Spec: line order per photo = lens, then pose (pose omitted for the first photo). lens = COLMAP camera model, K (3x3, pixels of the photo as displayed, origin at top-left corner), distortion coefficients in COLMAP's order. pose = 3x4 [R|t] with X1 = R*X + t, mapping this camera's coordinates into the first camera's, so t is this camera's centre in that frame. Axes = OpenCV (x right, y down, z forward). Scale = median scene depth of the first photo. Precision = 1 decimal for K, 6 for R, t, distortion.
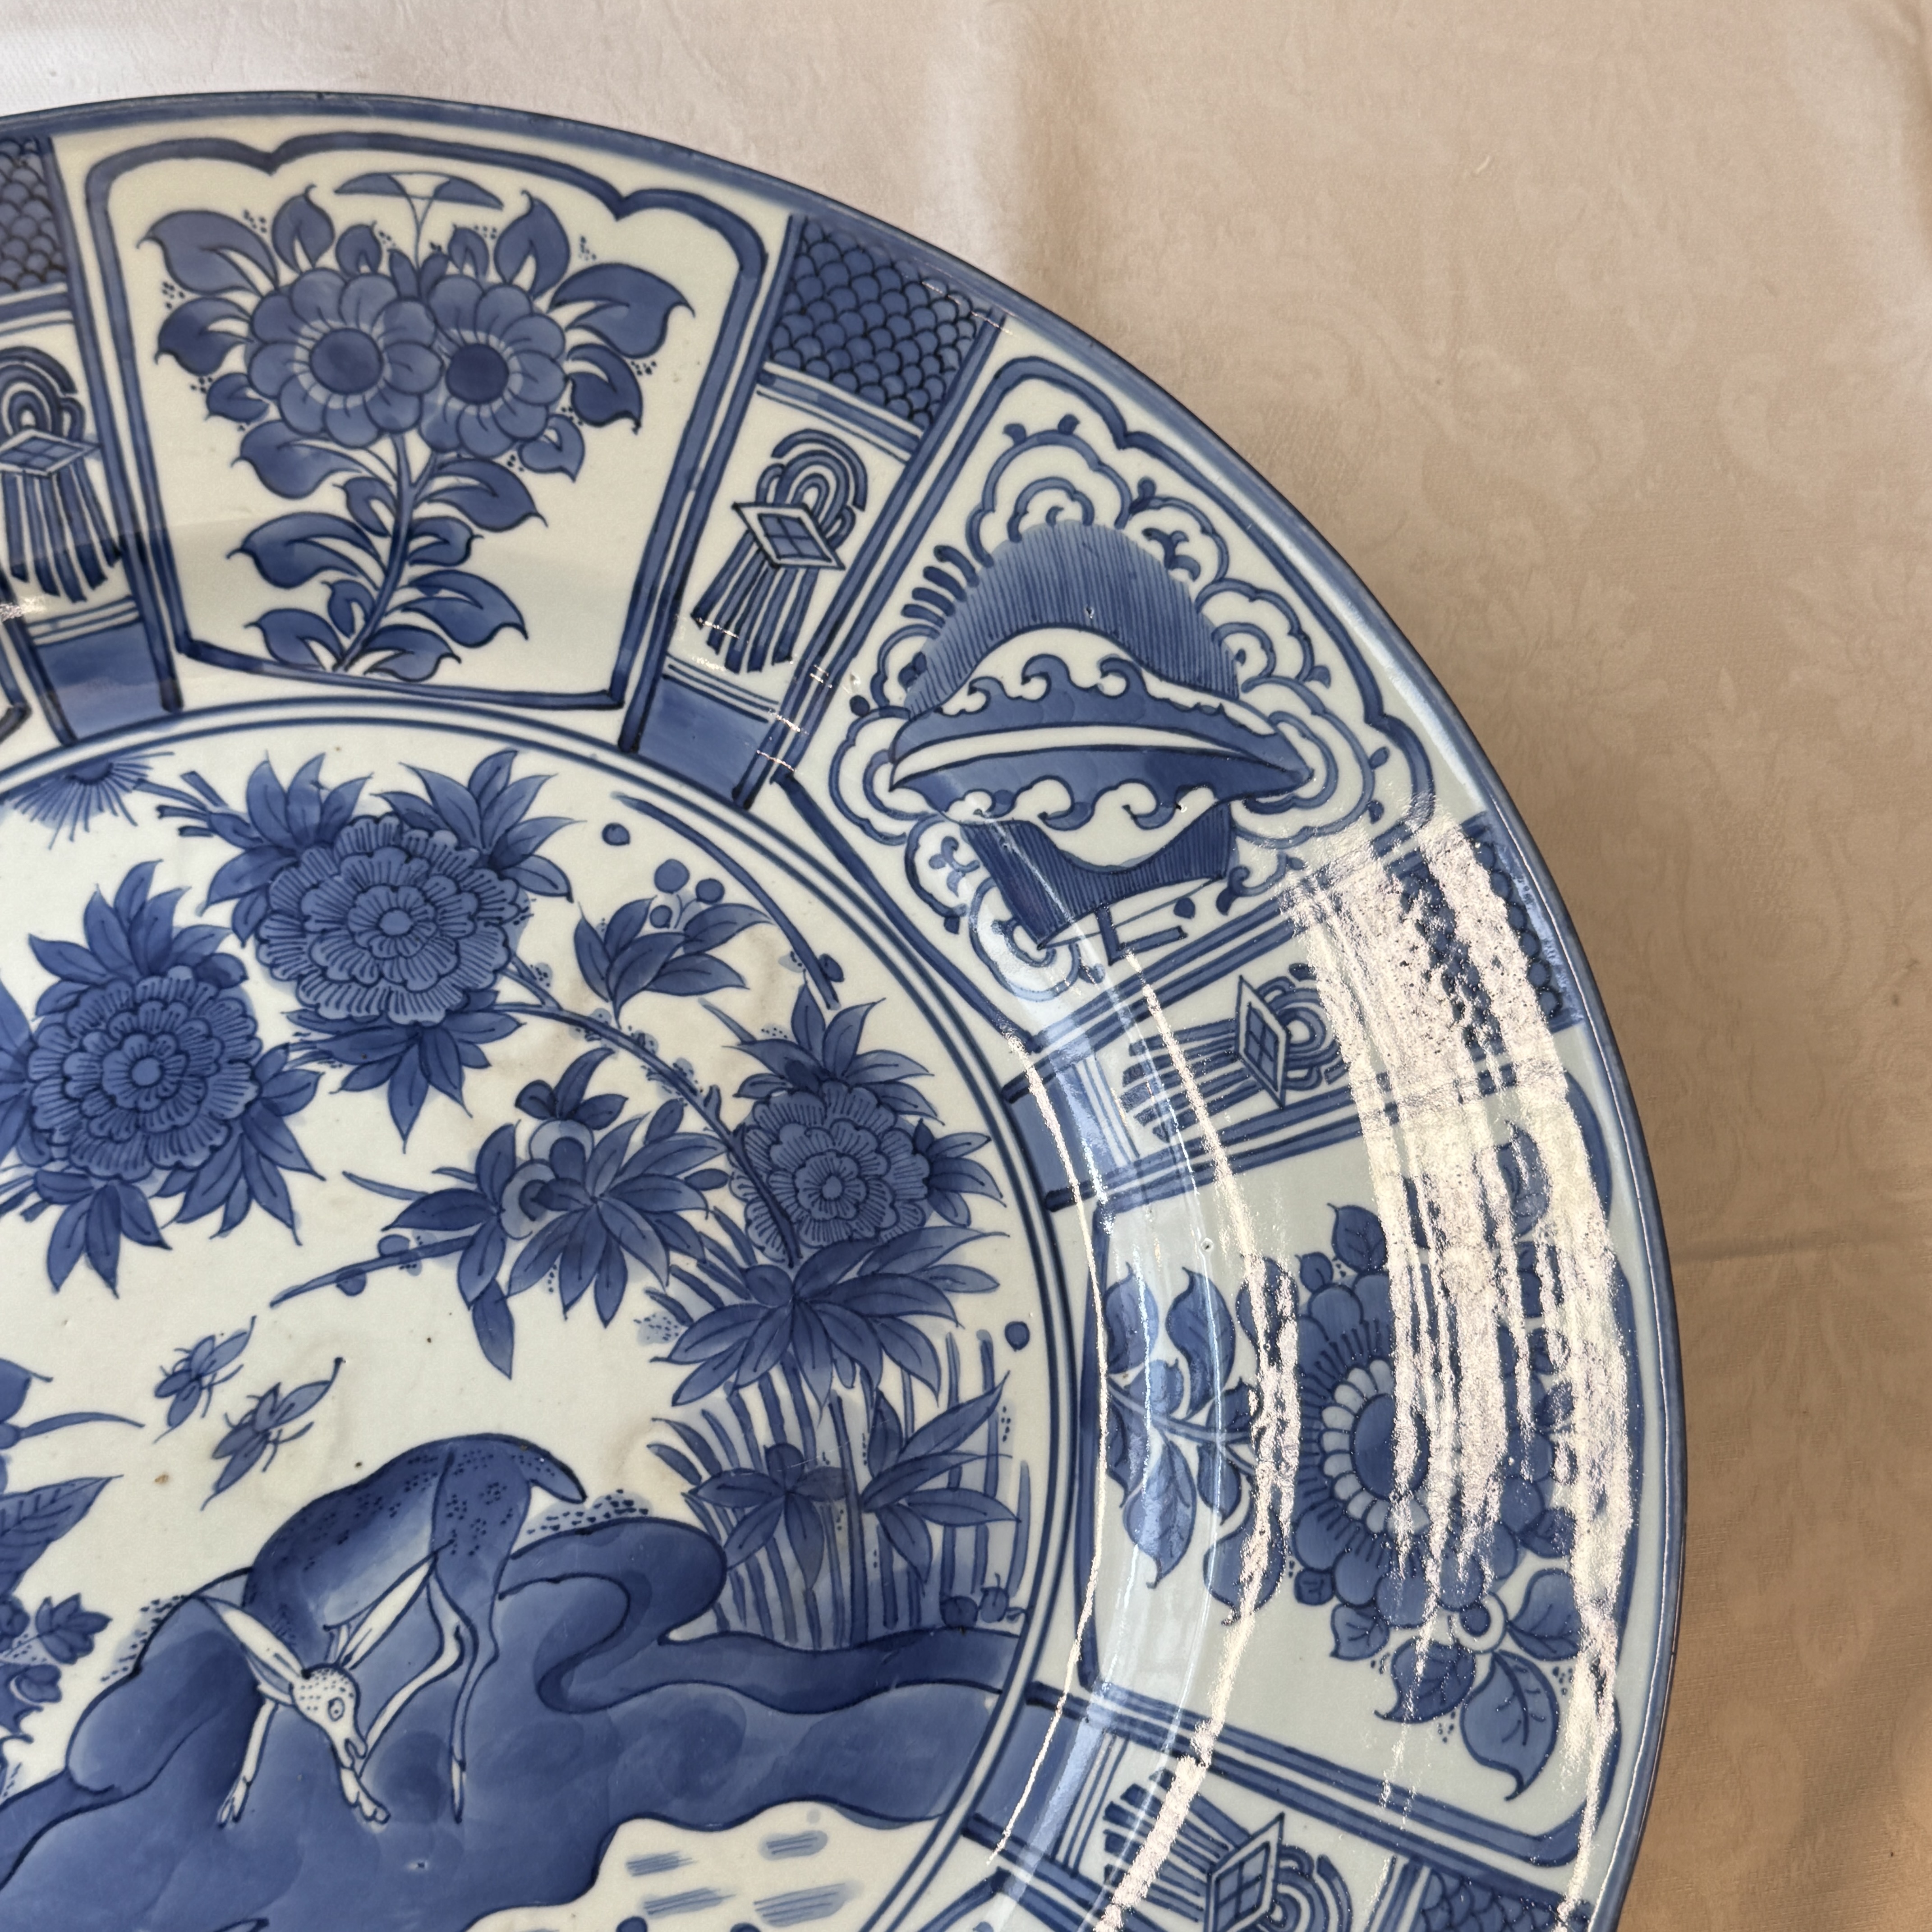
lens RADIAL K [[2717.2, 0, 948.9], [0, 2717.2, 978.6], [0, 0, 1]] dist [0.109982, 0.000000]
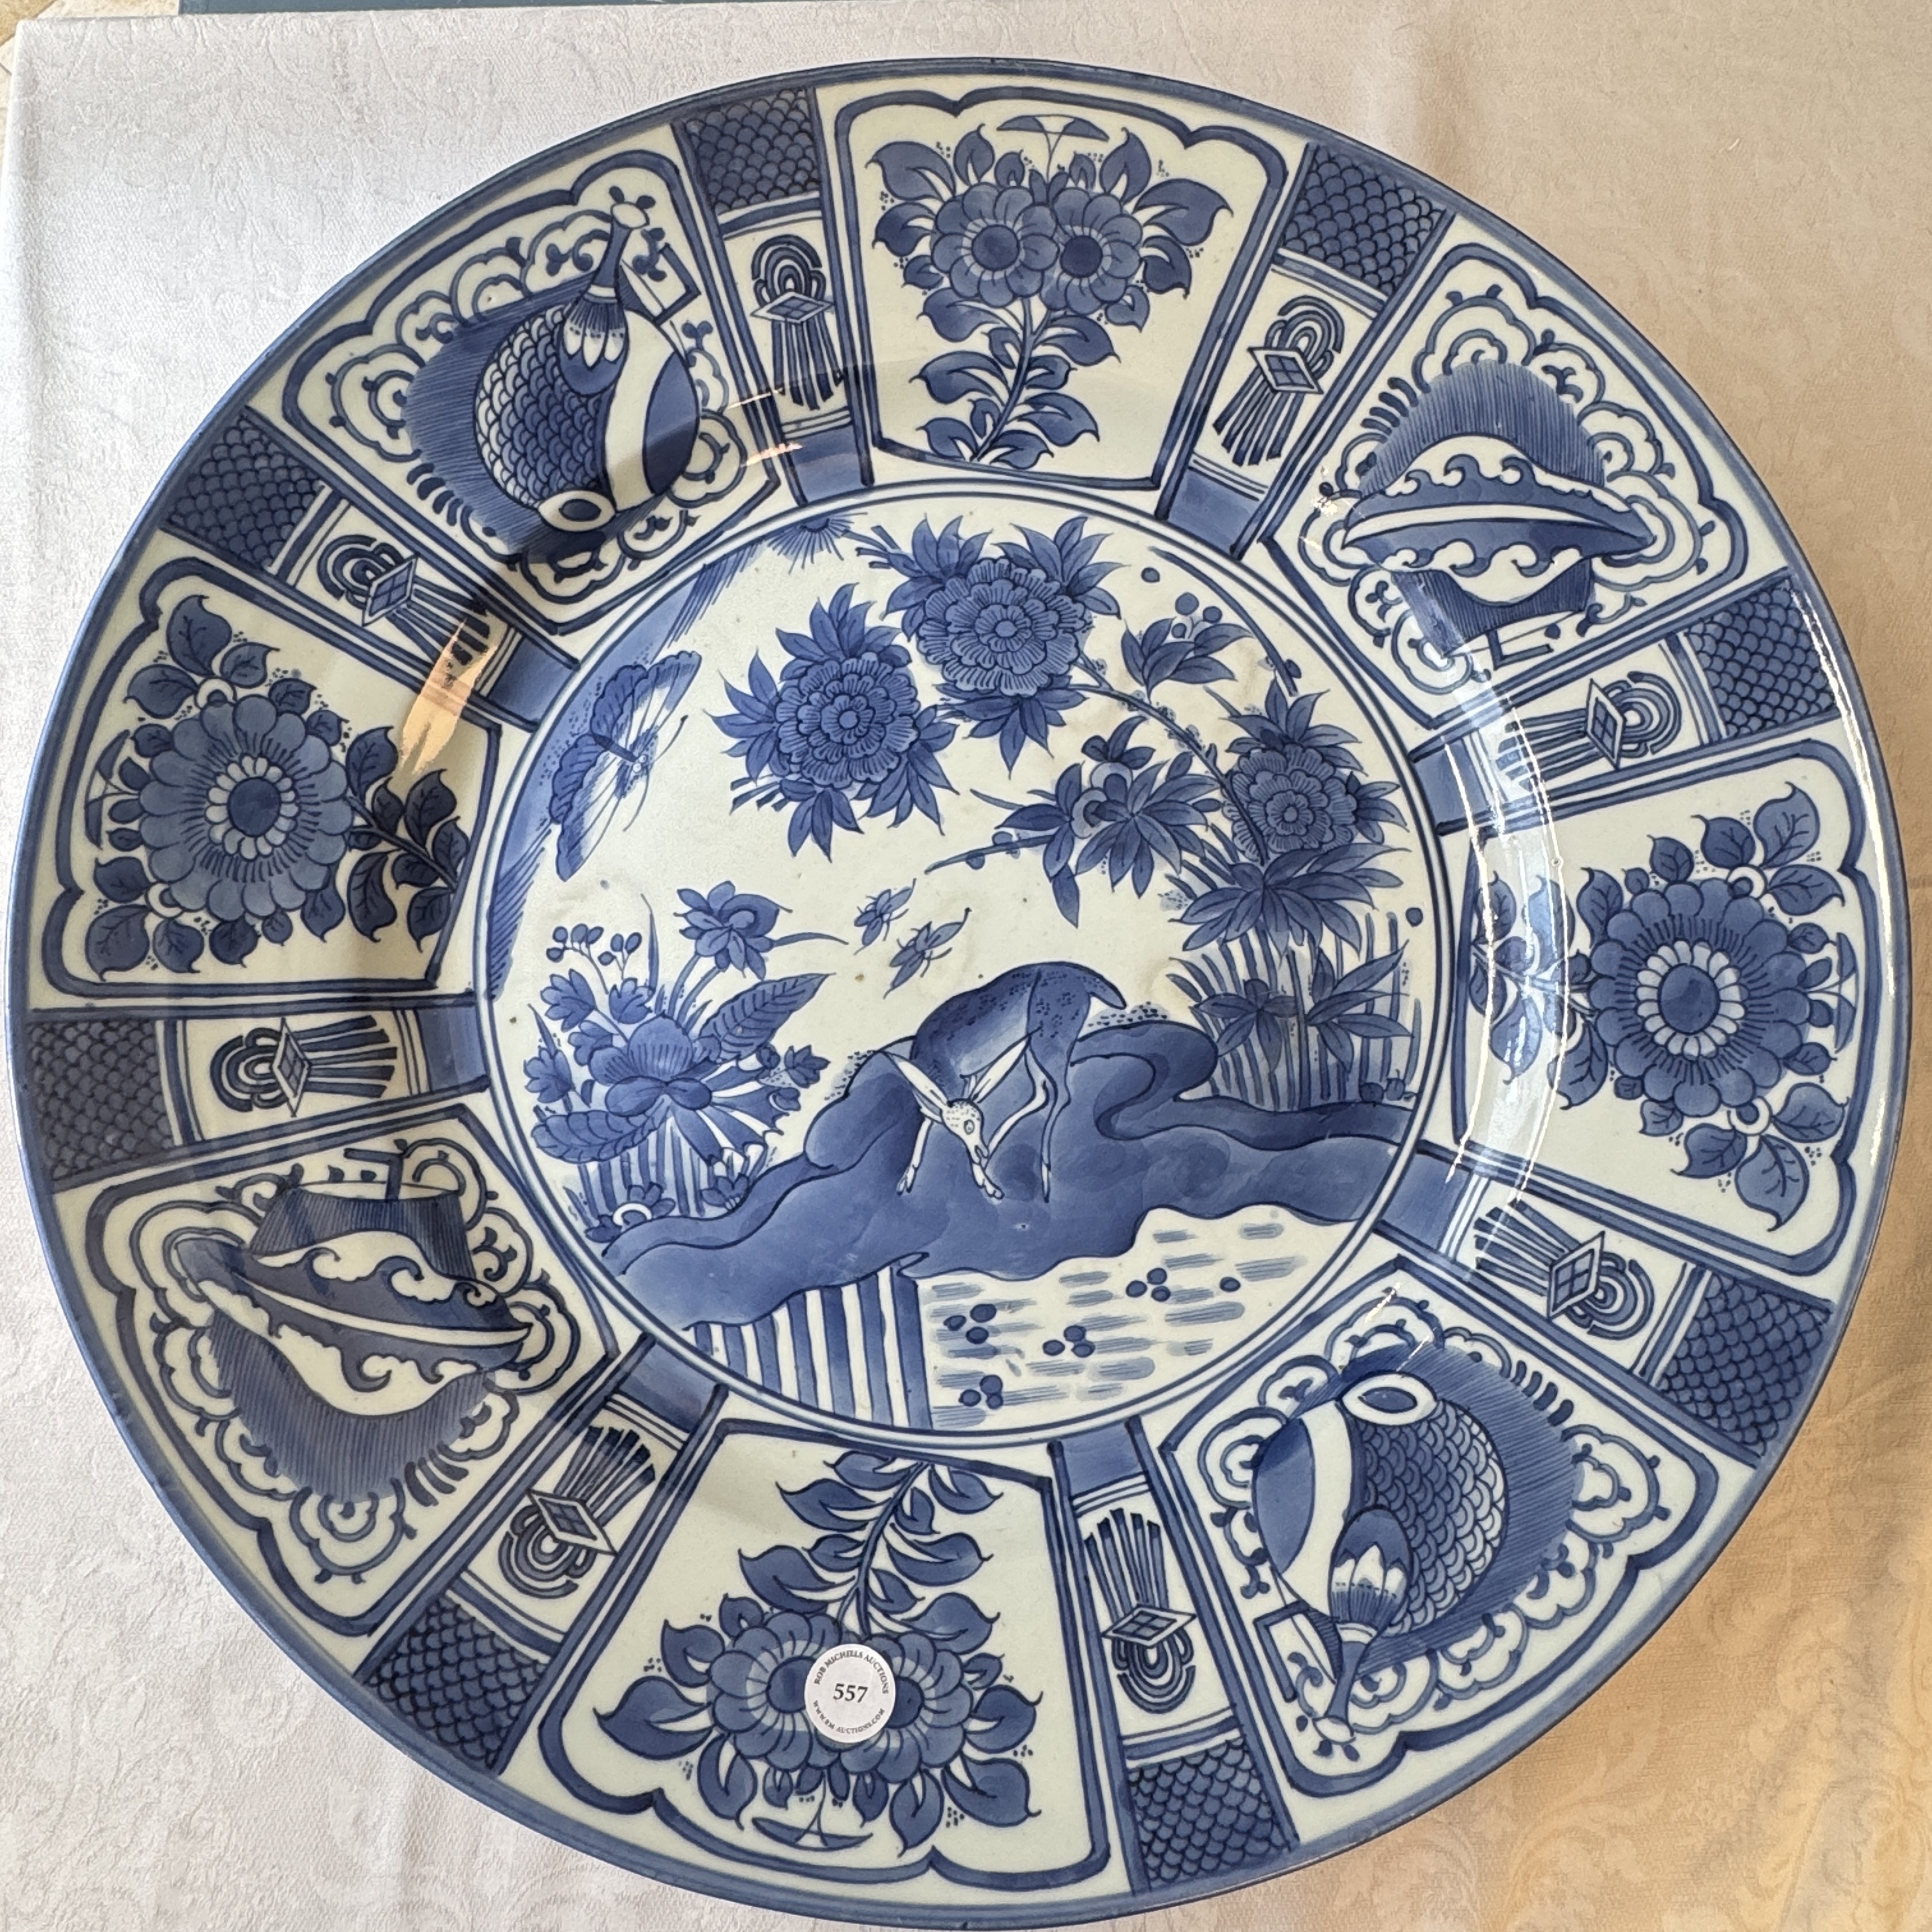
lens RADIAL K [[1587.8, 0, 961.8], [0, 1587.8, 902.8], [0, 0, 1]] dist [0.000636, -0.005328]
pose [[0.994752, 0.047365, -0.090697, -0.145872], [-0.038610, 0.994635, 0.095968, 0.049677], [0.094756, -0.091963, 0.991244, 0.109617]]
